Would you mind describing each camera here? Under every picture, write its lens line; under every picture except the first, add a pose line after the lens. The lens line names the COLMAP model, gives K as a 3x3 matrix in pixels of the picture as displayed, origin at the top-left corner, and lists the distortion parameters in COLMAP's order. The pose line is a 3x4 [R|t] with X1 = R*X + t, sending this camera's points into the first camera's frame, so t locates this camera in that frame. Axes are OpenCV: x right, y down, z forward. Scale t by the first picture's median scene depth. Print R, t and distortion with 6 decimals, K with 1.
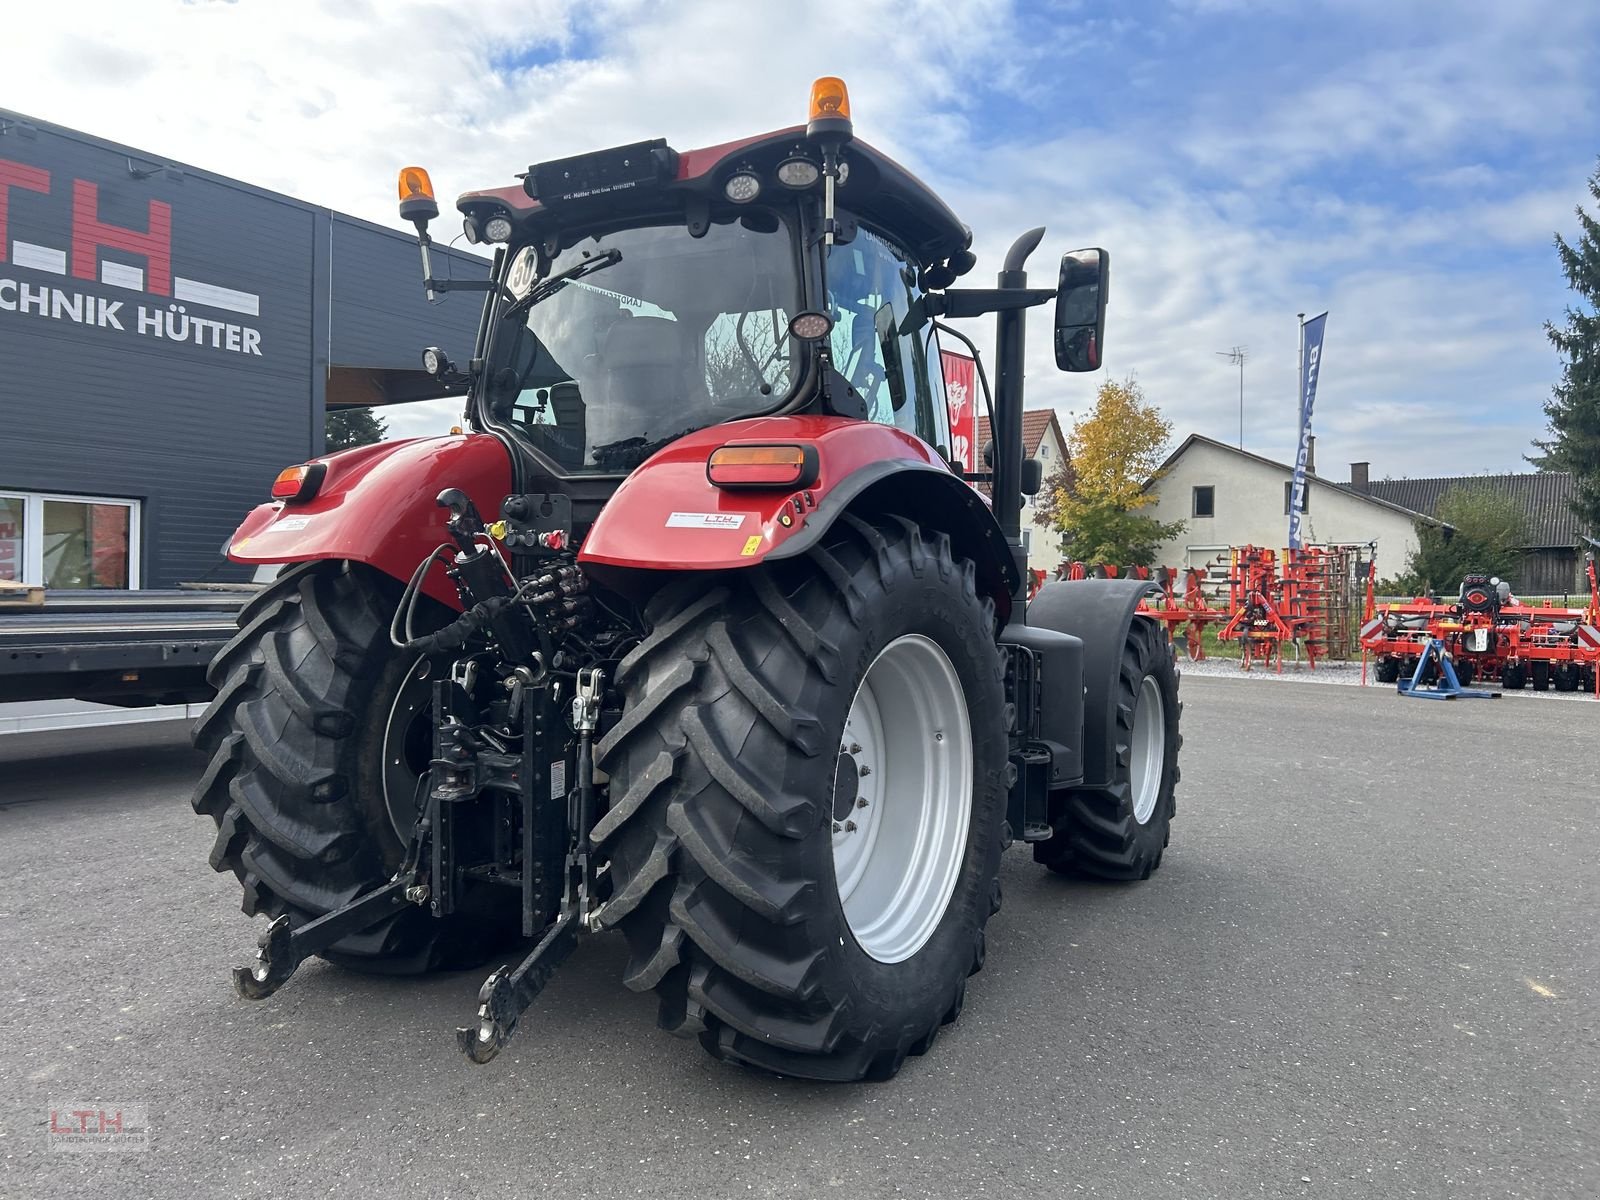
lens RADIAL K [[1204.3, 0, 808.0], [0, 1204.3, 597.7], [0, 0, 1]] dist [0.051033, -0.055031]
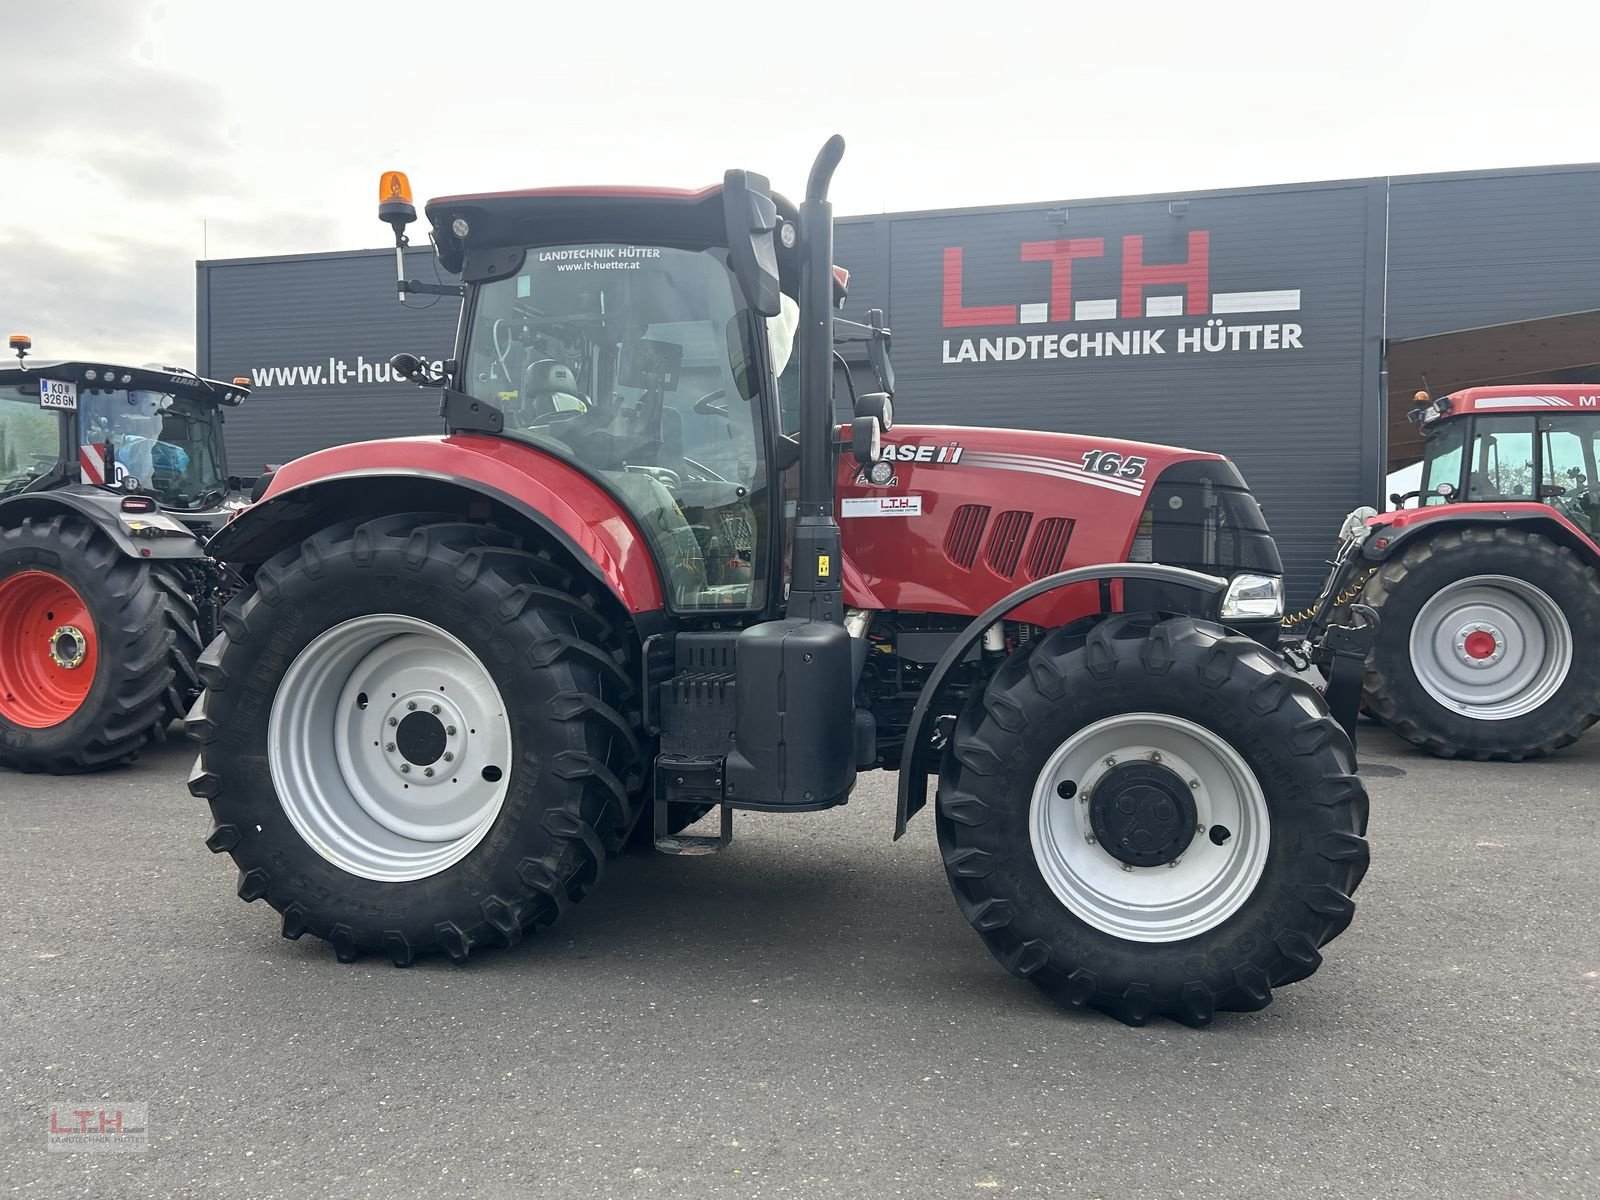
lens RADIAL K [[1204.3, 0, 807.8], [0, 1204.3, 595.4], [0, 0, 1]] dist [0.051033, -0.055031]
pose [[0.307798, 0.016325, -0.951312, 0.991303], [-0.009489, 0.999856, 0.014088, -0.006616], [0.951405, 0.004691, 0.307908, 0.747380]]
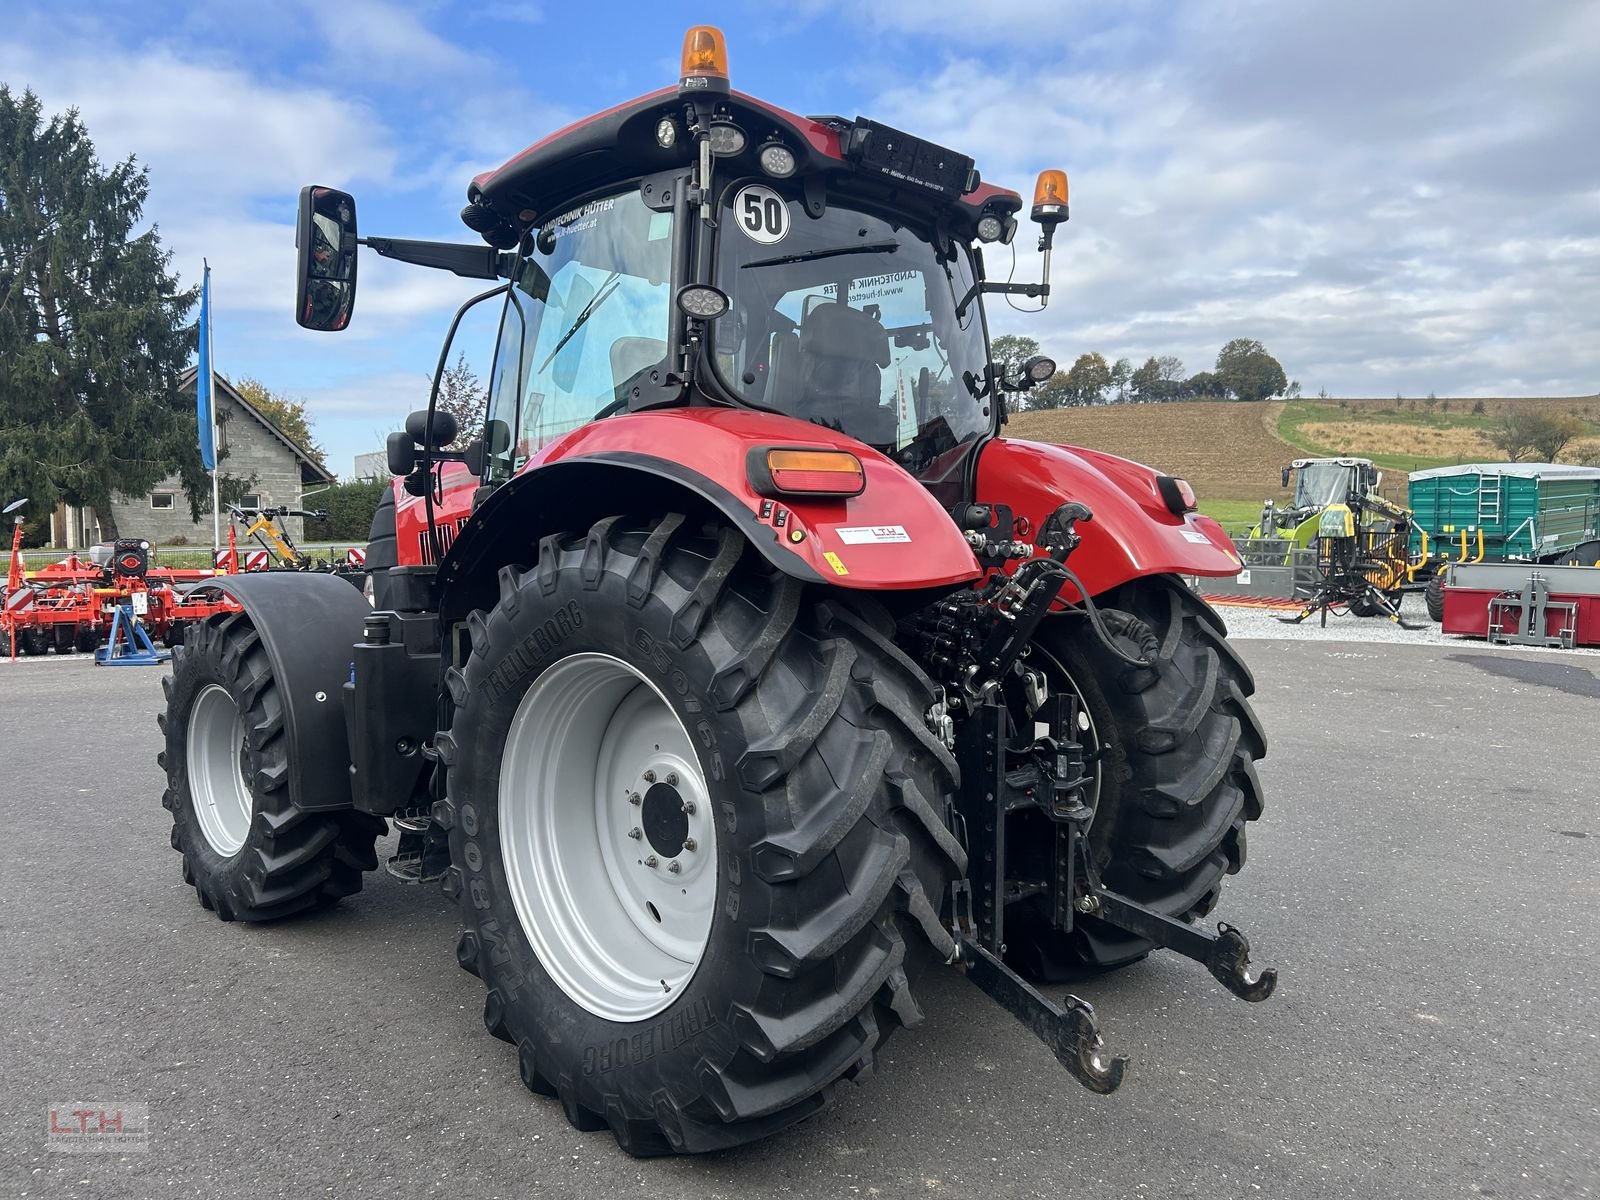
lens RADIAL K [[1214.1, 0, 782.1], [0, 1214.1, 588.1], [0, 0, 1]] dist [0.048414, -0.046108]
pose [[0.257935, -0.049834, 0.964876, -0.925022], [0.019452, 0.998734, 0.046383, -0.049719], [-0.965966, 0.006805, 0.258578, 0.693695]]
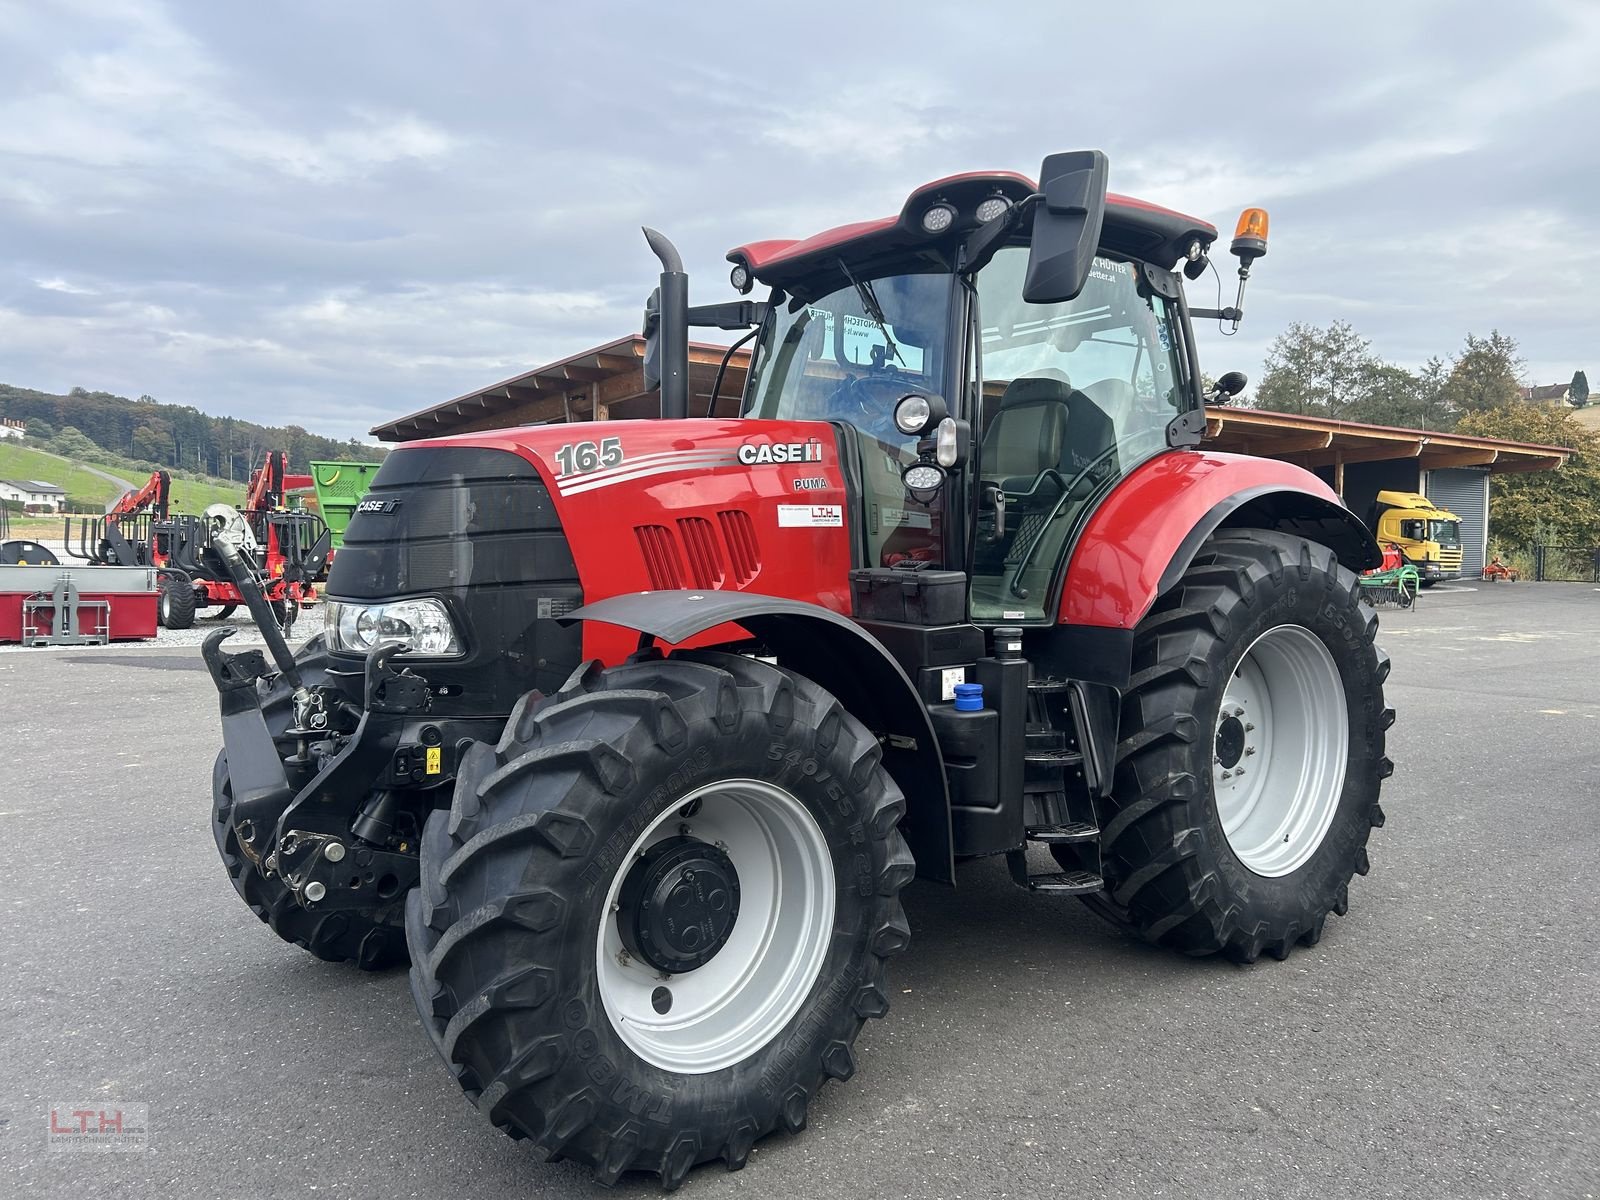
lens RADIAL K [[1204.3, 0, 805.1], [0, 1204.3, 590.4], [0, 0, 1]] dist [0.051033, -0.055031]
pose [[-0.934435, -0.031609, 0.354727, -0.309975], [-0.013384, 0.998467, 0.053716, -0.058526], [-0.355881, 0.045447, -0.933426, 1.960977]]
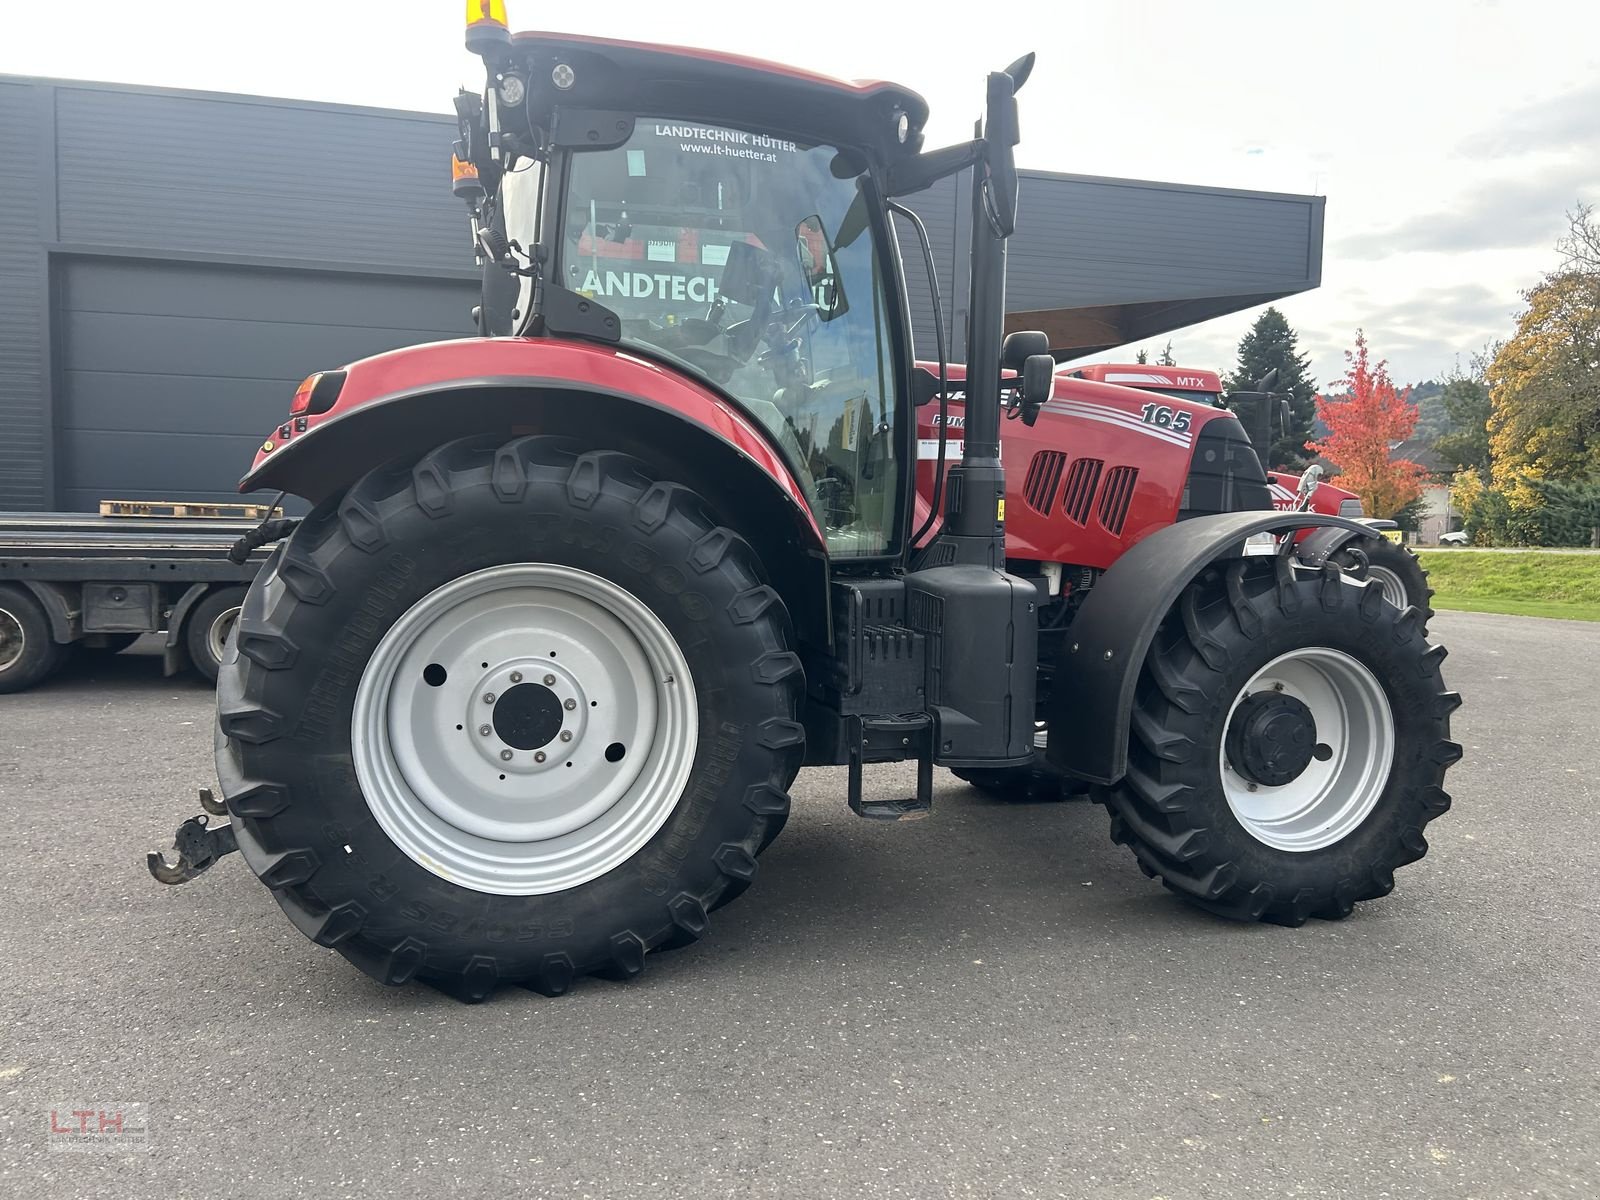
lens RADIAL K [[1204.3, 0, 804.3], [0, 1204.3, 616.4], [0, 0, 1]] dist [0.051033, -0.055031]
pose [[0.724412, 0.059914, -0.686759, 0.655263], [-0.016547, 0.997440, 0.069564, 0.001754], [0.689169, -0.039029, 0.723549, 0.331721]]
